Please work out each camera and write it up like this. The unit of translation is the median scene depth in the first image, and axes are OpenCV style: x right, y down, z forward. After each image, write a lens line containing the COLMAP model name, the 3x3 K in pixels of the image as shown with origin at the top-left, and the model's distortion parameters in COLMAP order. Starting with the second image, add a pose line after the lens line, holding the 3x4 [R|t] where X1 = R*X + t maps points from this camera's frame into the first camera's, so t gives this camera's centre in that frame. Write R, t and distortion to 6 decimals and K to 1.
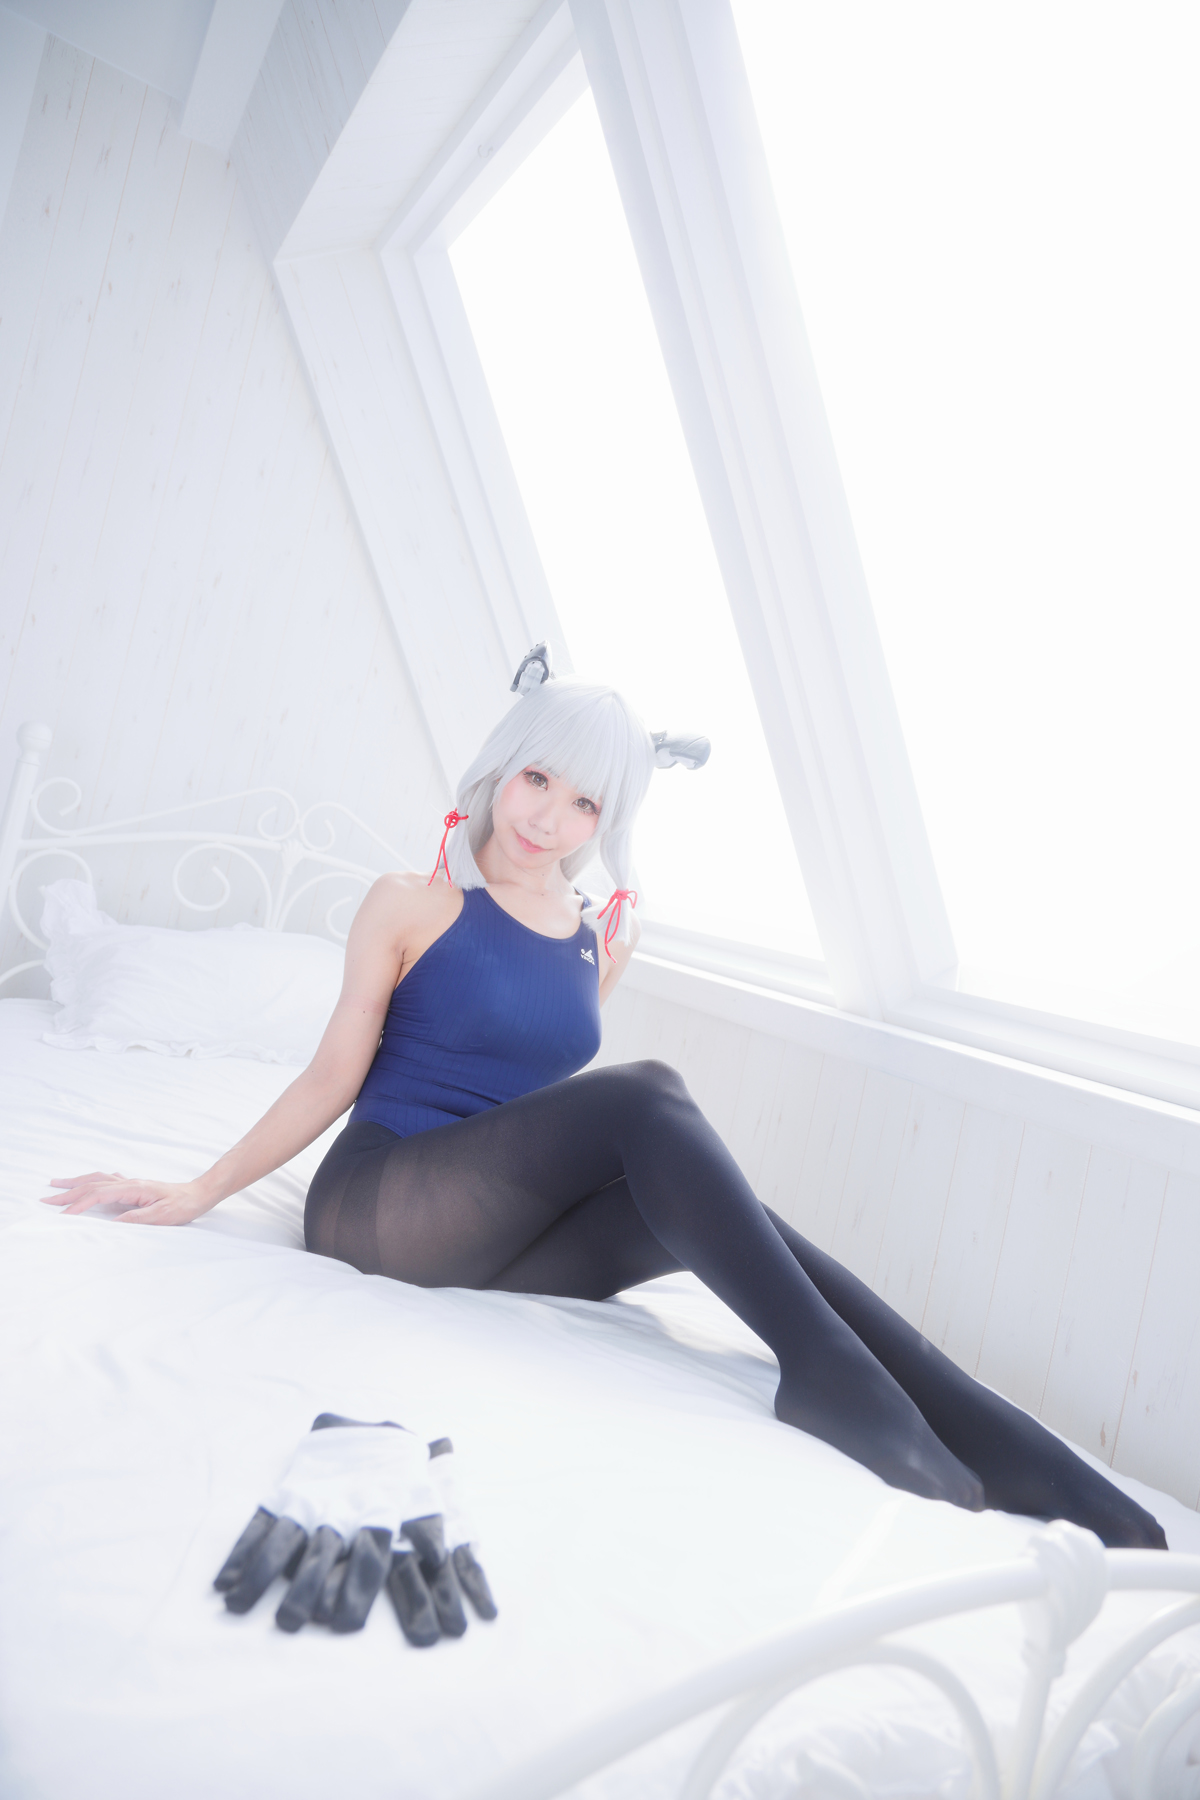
lens RADIAL K [[1209.9, 0, 608.1], [0, 1209.9, 906.7], [0, 0, 1]] dist [-0.012797, 0.008999]
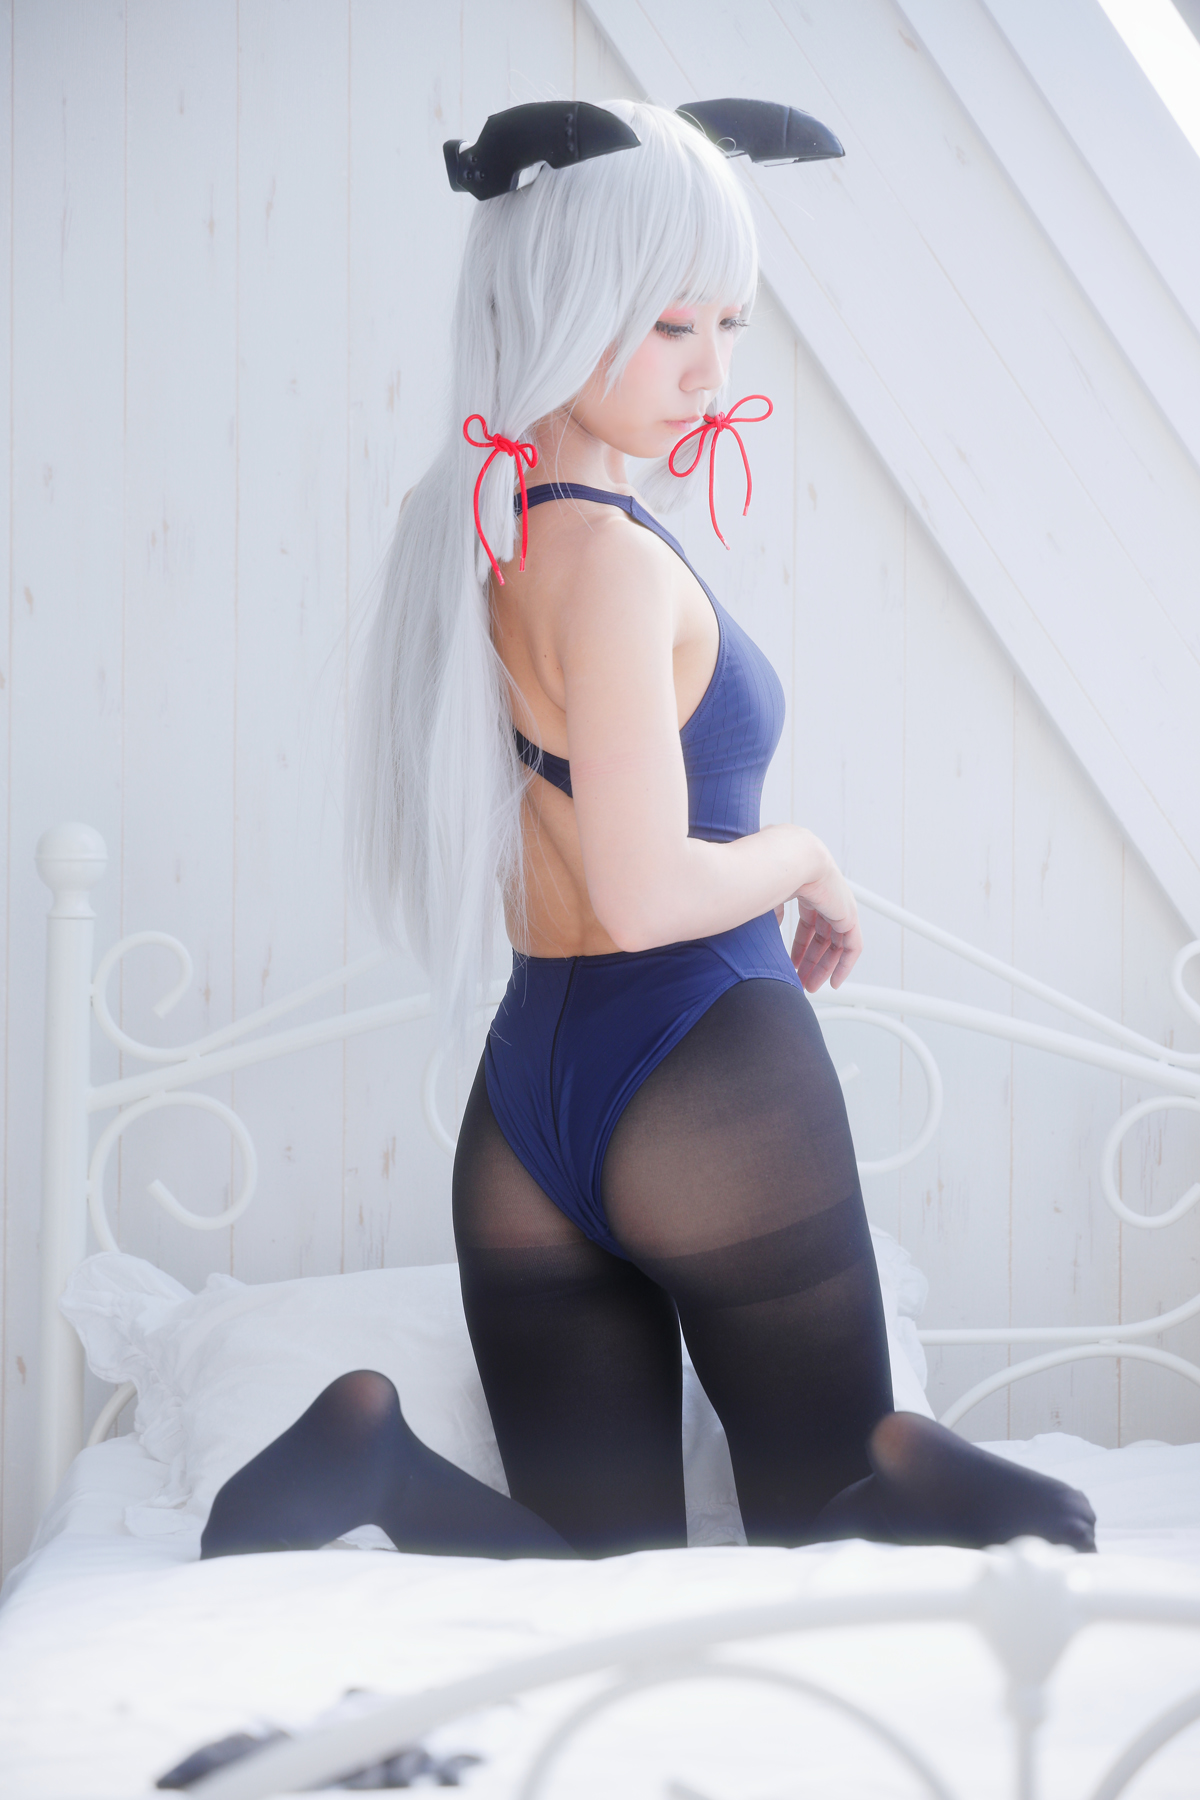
lens RADIAL K [[5552.9, 0, 596.6], [0, 5552.9, 891.7], [0, 0, 1]] dist [0.141991, -0.327227]
pose [[0.881667, -0.224910, -0.414823, 0.543183], [0.199109, 0.974328, -0.105077, 0.125613], [0.427807, 0.010048, 0.903814, -0.773623]]
